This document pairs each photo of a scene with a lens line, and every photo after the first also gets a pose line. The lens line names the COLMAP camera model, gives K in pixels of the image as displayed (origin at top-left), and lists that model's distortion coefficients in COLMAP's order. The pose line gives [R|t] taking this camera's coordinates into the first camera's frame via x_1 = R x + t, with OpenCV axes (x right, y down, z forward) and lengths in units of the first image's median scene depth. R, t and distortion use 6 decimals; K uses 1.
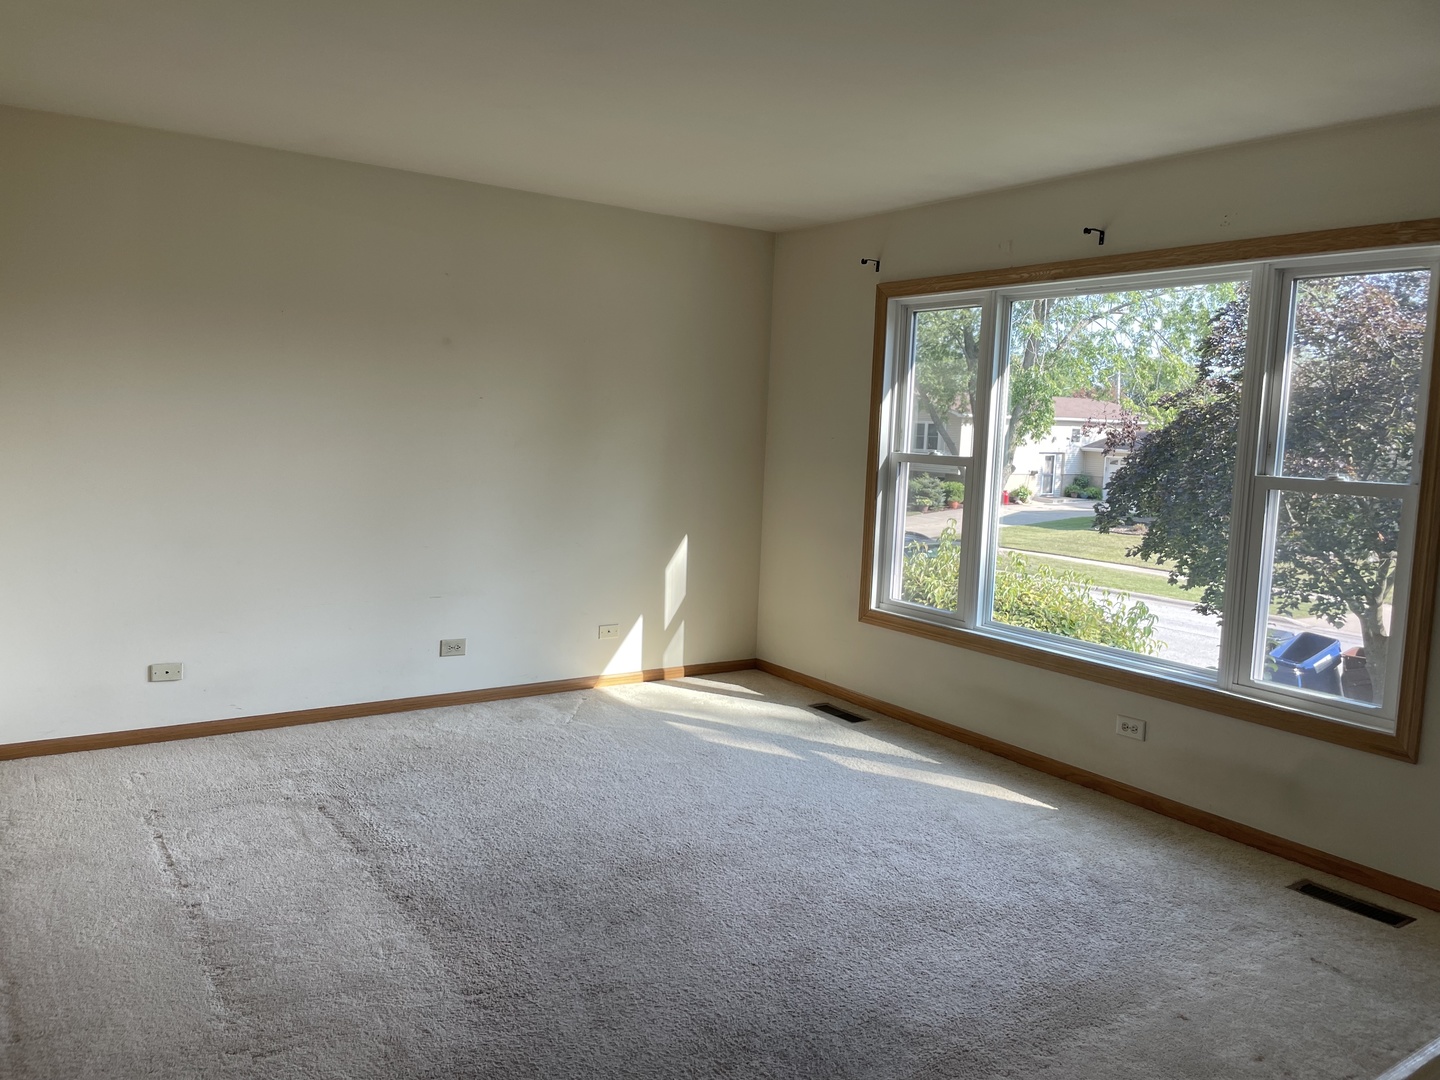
lens RADIAL K [[1092.1, 0, 729.1], [0, 1092.1, 543.1], [0, 0, 1]] dist [0.075358, -0.102495]
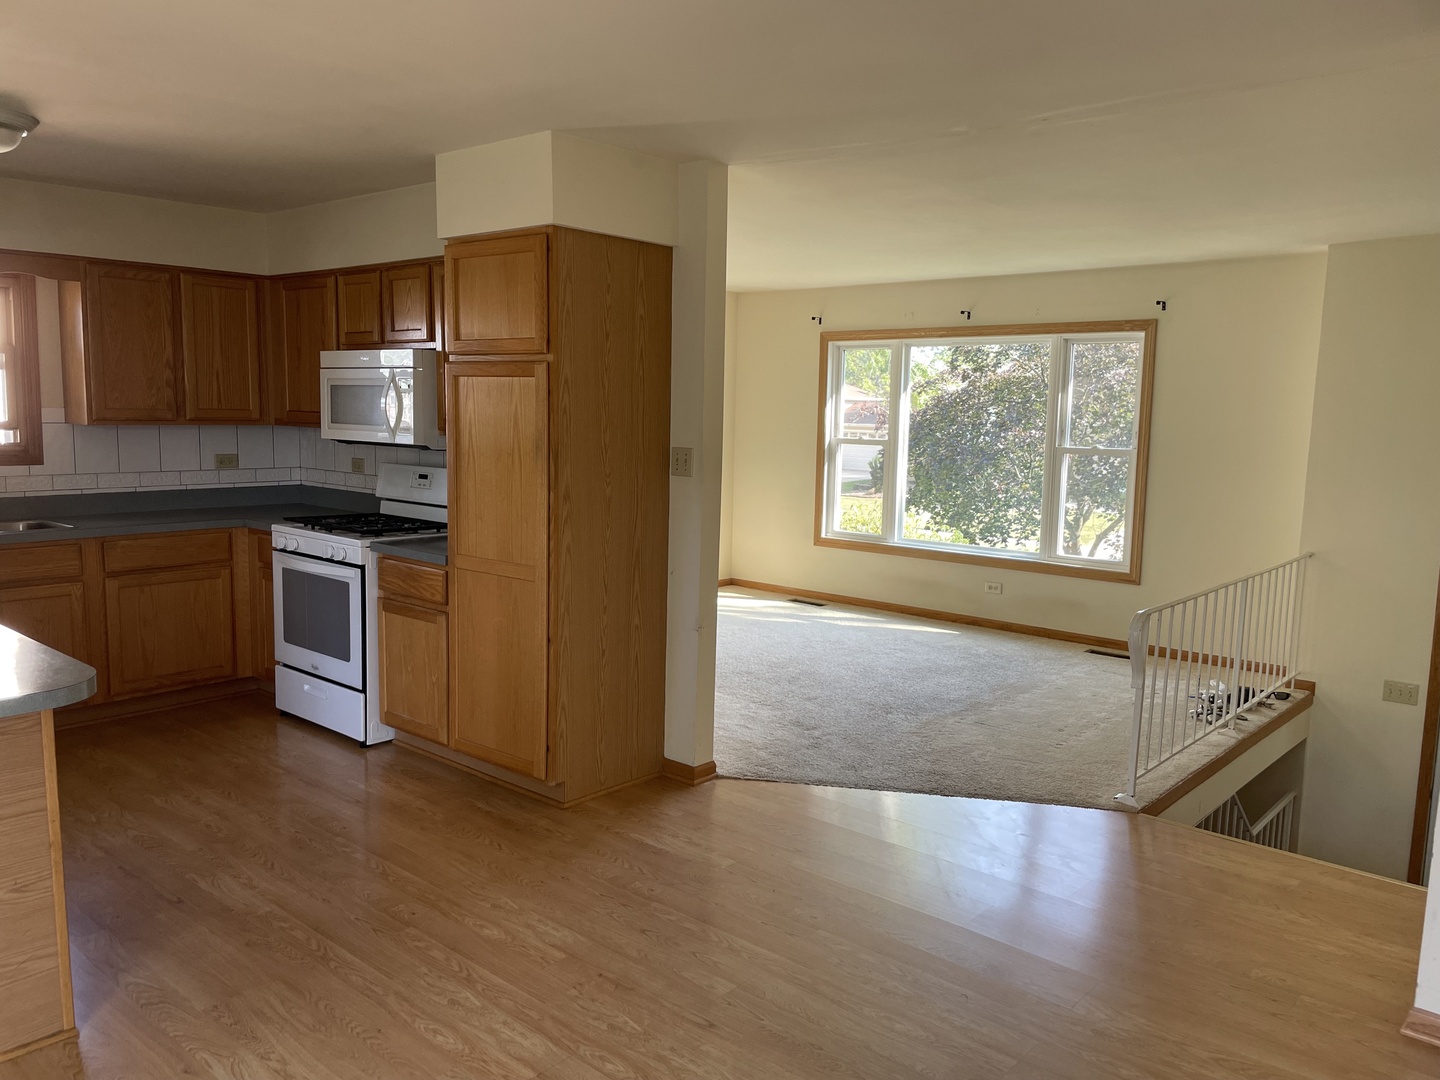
lens RADIAL K [[1092.1, 0, 718.3], [0, 1092.1, 549.7], [0, 0, 1]] dist [0.075358, -0.102495]
pose [[0.970801, -0.050459, 0.234518, -0.399172], [0.044138, 0.998509, 0.032125, 0.021522], [-0.235789, -0.020836, 0.971581, -0.519919]]
